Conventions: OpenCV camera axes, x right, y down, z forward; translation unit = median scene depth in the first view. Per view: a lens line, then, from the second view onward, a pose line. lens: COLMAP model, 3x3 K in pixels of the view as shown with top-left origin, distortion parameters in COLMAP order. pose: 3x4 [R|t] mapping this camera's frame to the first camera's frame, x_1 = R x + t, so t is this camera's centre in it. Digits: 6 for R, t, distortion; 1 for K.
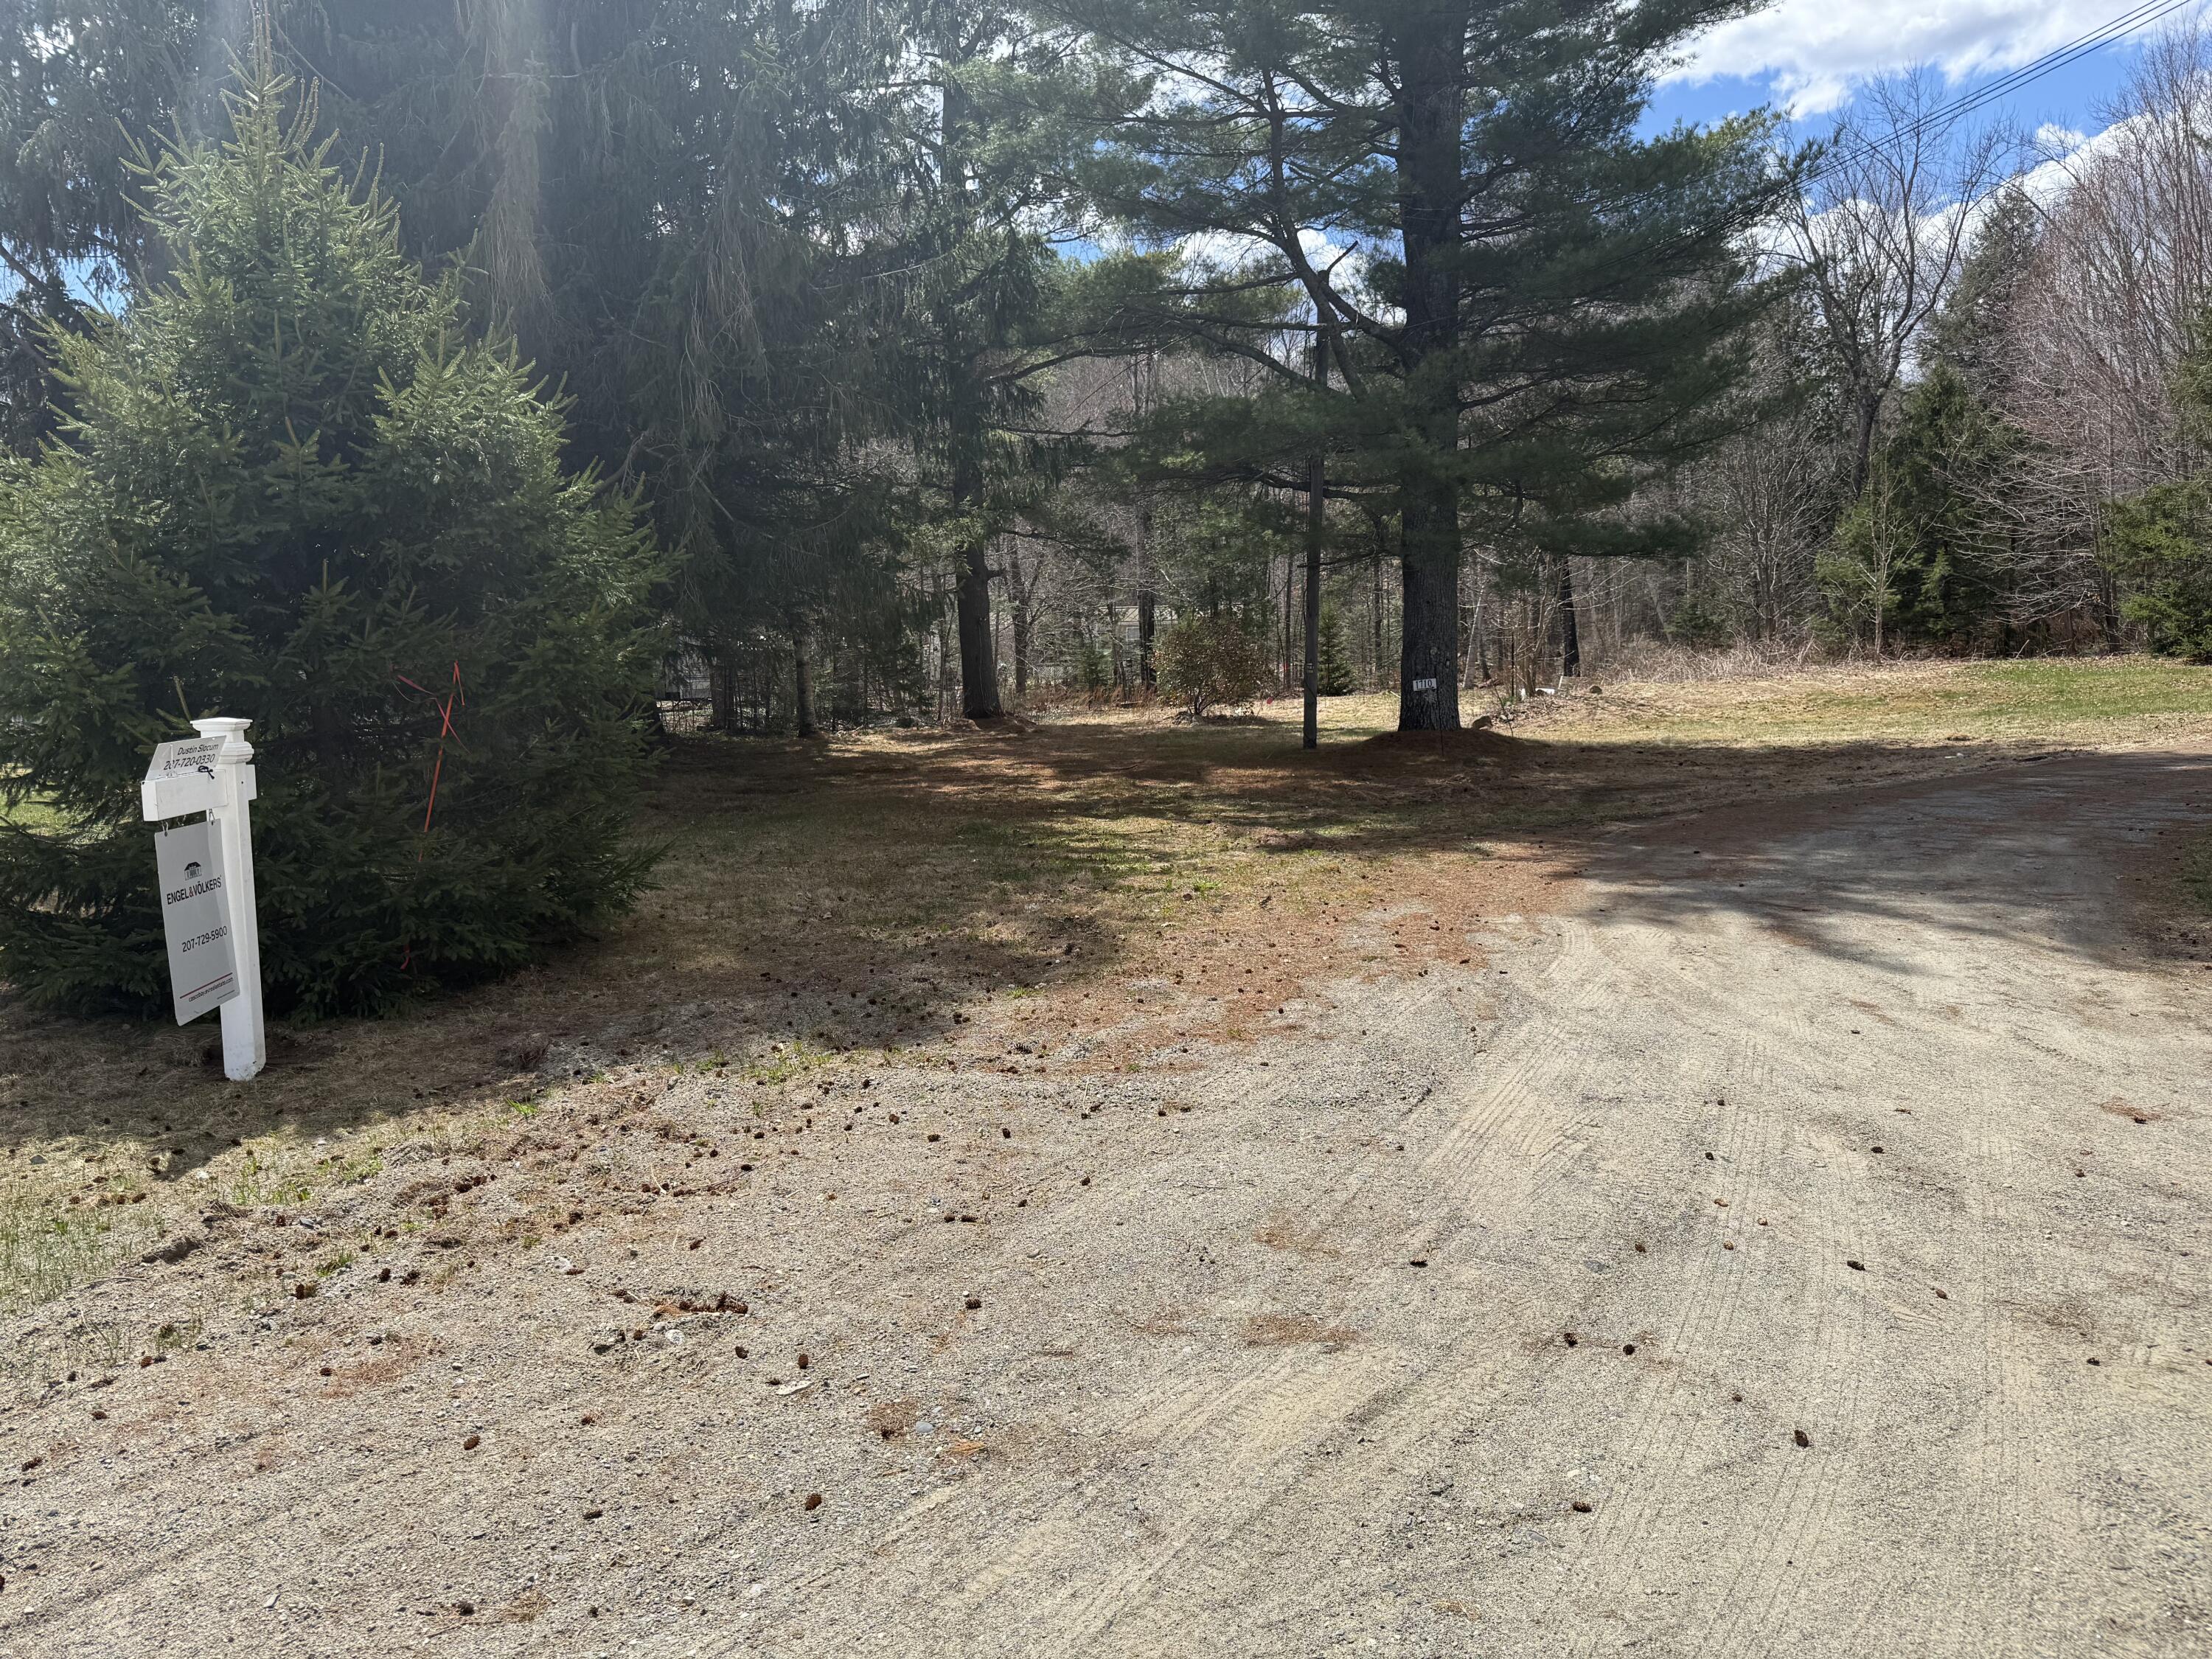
lens RADIAL K [[1538.8, 0, 1104.0], [0, 1538.8, 826.8], [0, 0, 1]] dist [-0.002992, -0.011408]
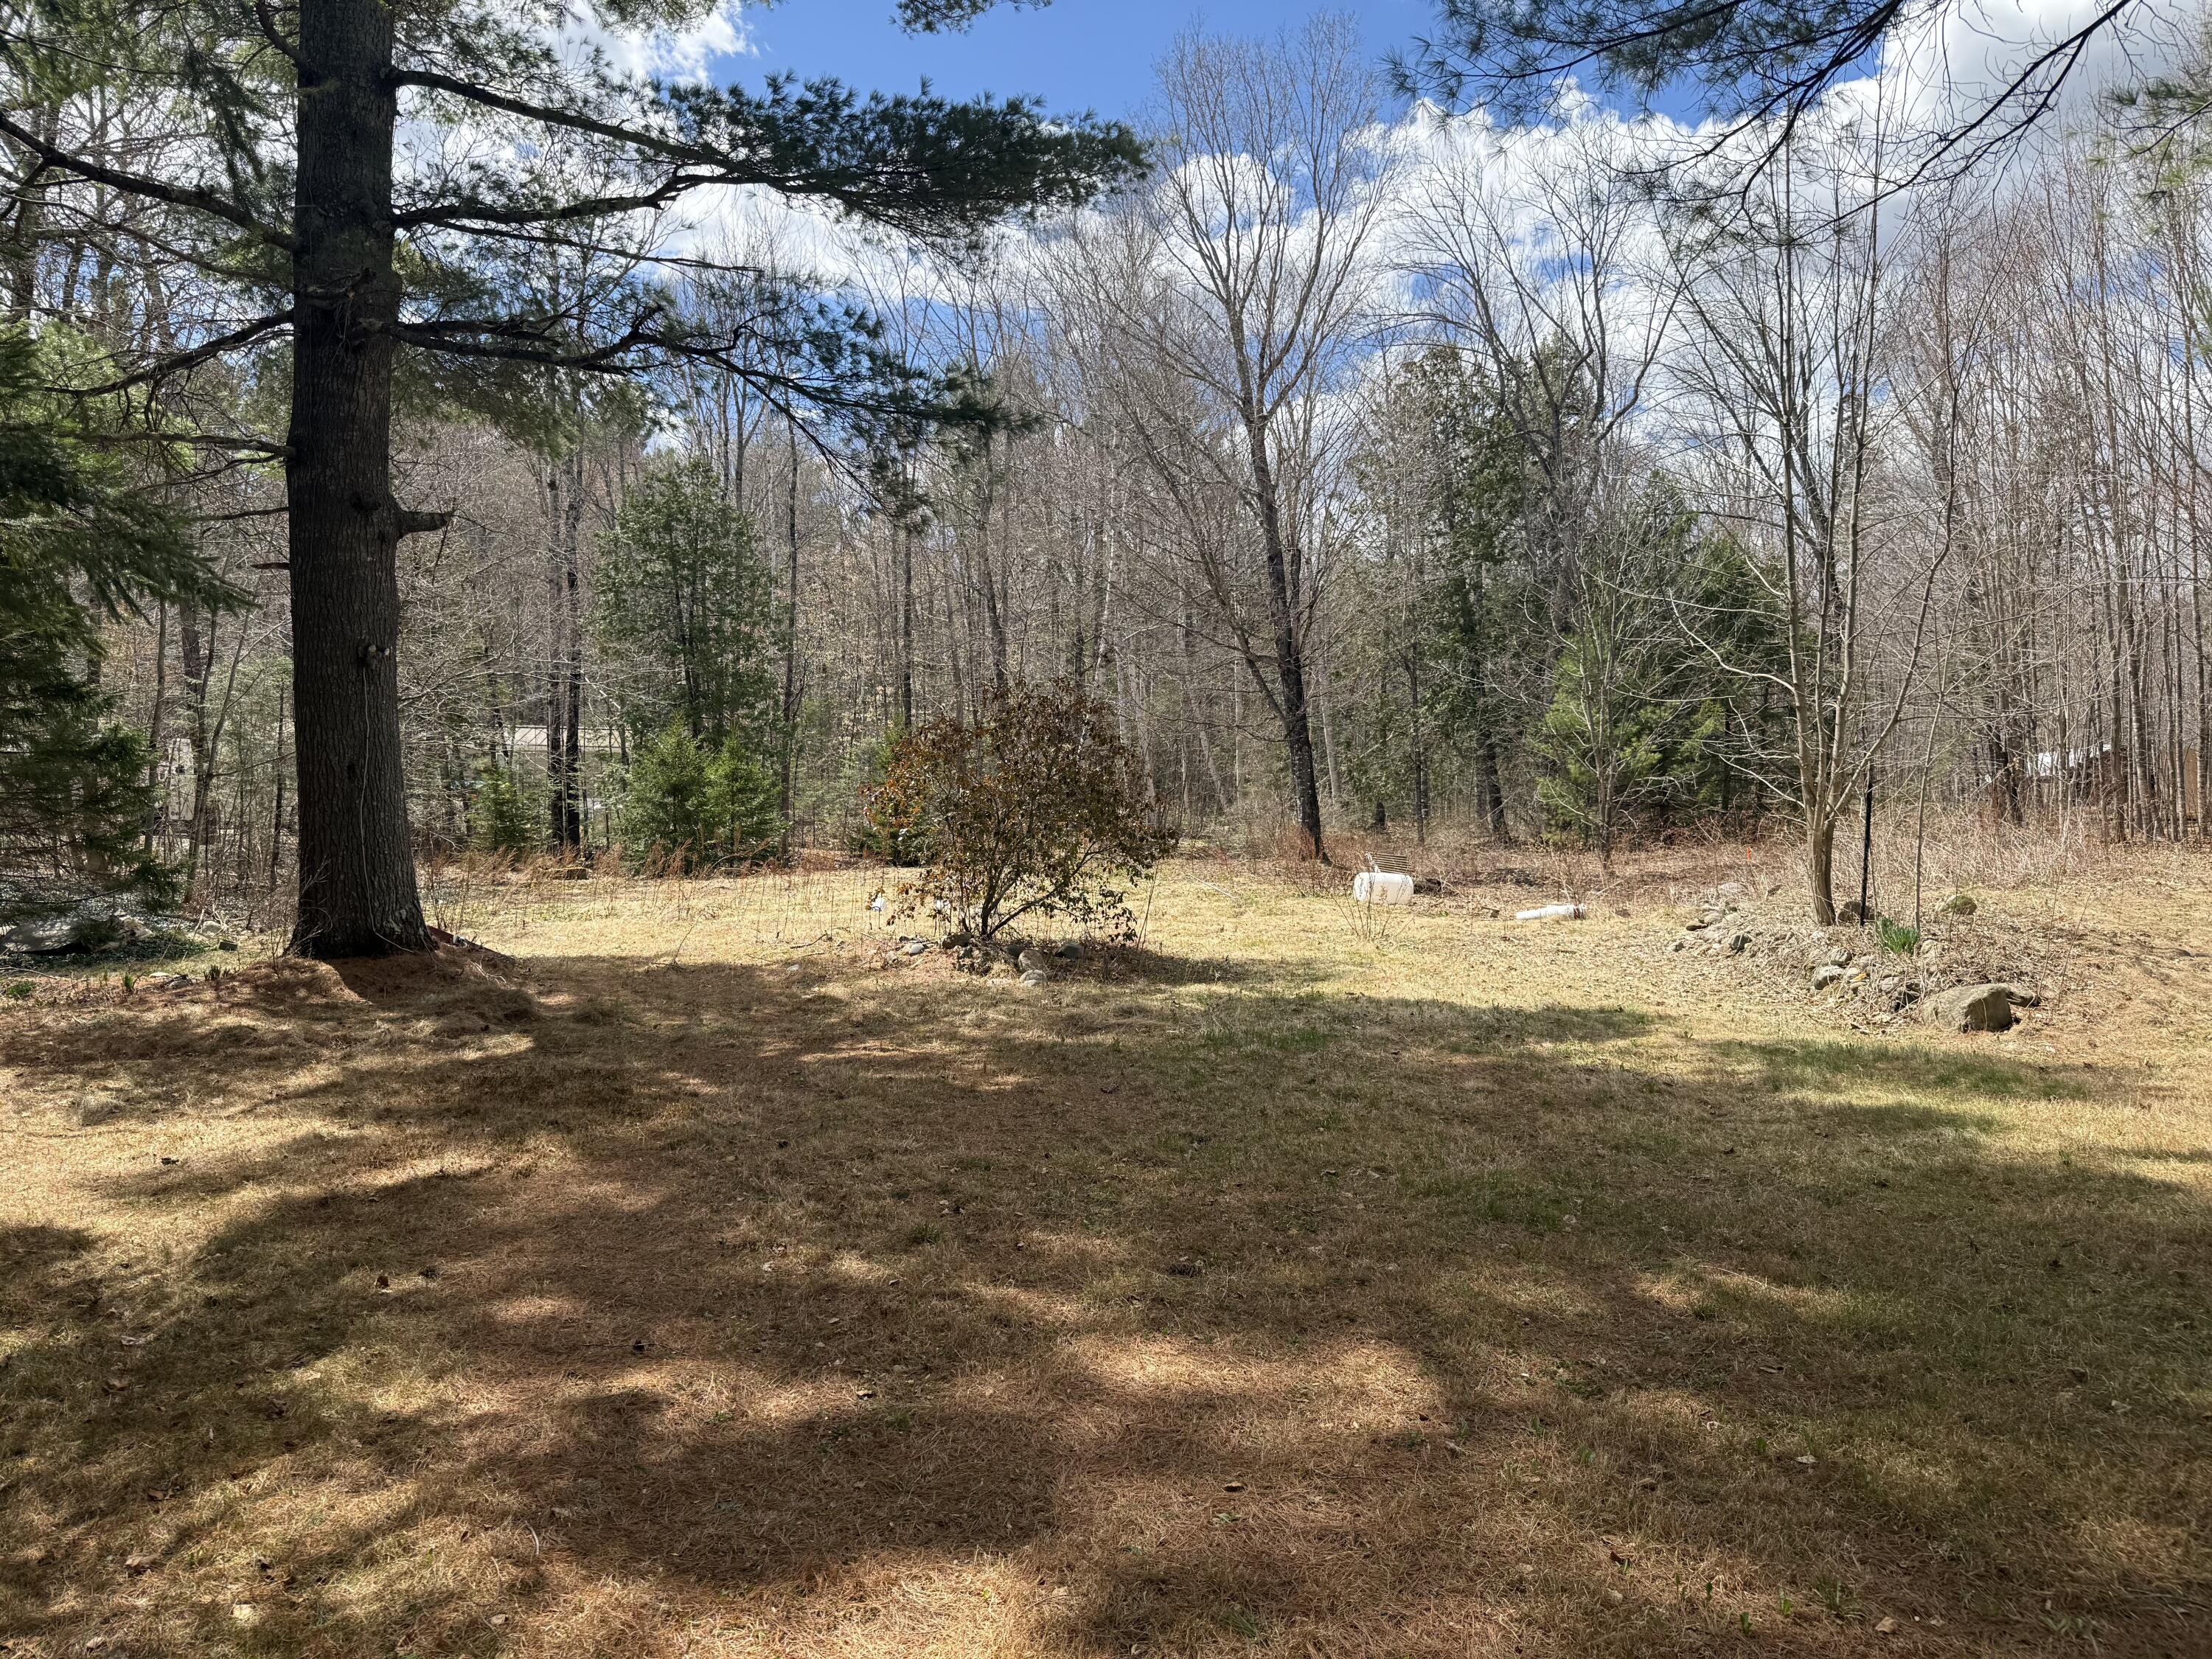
lens RADIAL K [[1538.8, 0, 1104.0], [0, 1538.8, 826.8], [0, 0, 1]] dist [-0.002992, -0.011408]
pose [[0.906594, 0.032072, 0.420783, -0.113849], [0.010031, 0.995188, -0.097465, -0.099673], [-0.421885, 0.092582, 0.901910, 0.977219]]
